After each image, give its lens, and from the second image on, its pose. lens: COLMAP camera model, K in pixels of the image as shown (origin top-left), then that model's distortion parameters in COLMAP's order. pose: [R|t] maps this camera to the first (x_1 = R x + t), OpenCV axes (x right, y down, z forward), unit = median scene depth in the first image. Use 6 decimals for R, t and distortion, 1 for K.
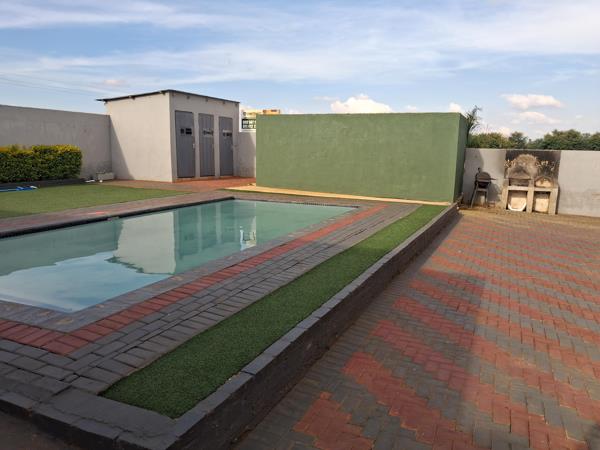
lens RADIAL K [[474.0, 0, 300.0], [0, 474.0, 225.0], [0, 0, 1]] dist [-0.002615, -0.014199]
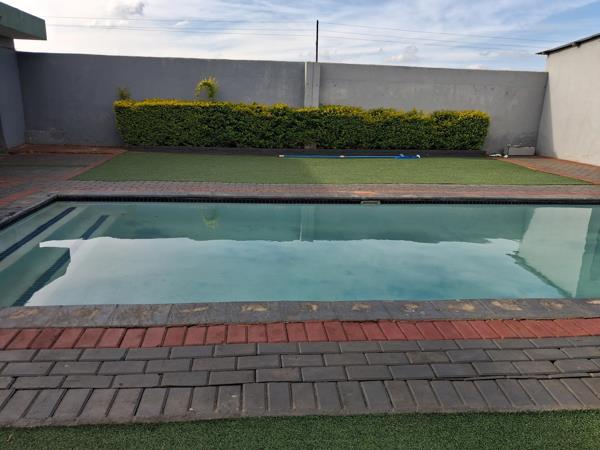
lens RADIAL K [[474.0, 0, 300.0], [0, 474.0, 225.0], [0, 0, 1]] dist [-0.002615, -0.014199]
pose [[0.486953, 0.199637, -0.850307, 0.123554], [-0.152938, 0.977977, 0.142027, -0.041625], [0.859934, 0.060884, 0.506761, 0.321786]]
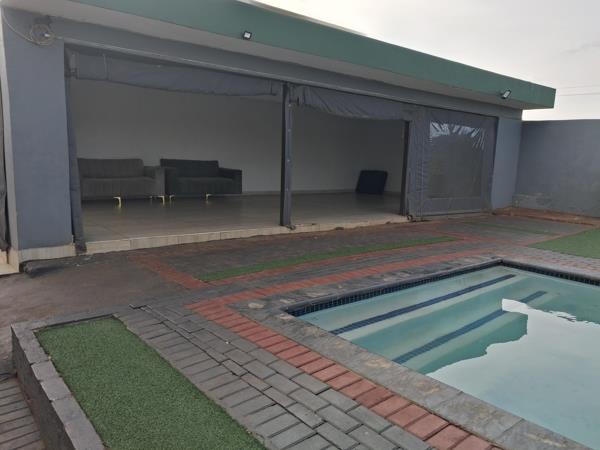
lens RADIAL K [[474.0, 0, 300.0], [0, 474.0, 225.0], [0, 0, 1]] dist [-0.002615, -0.014199]
pose [[-0.459464, 0.084000, -0.884215, 0.098137], [-0.184276, 0.964841, 0.187415, -0.048867], [0.868870, 0.249050, -0.427830, 0.365628]]
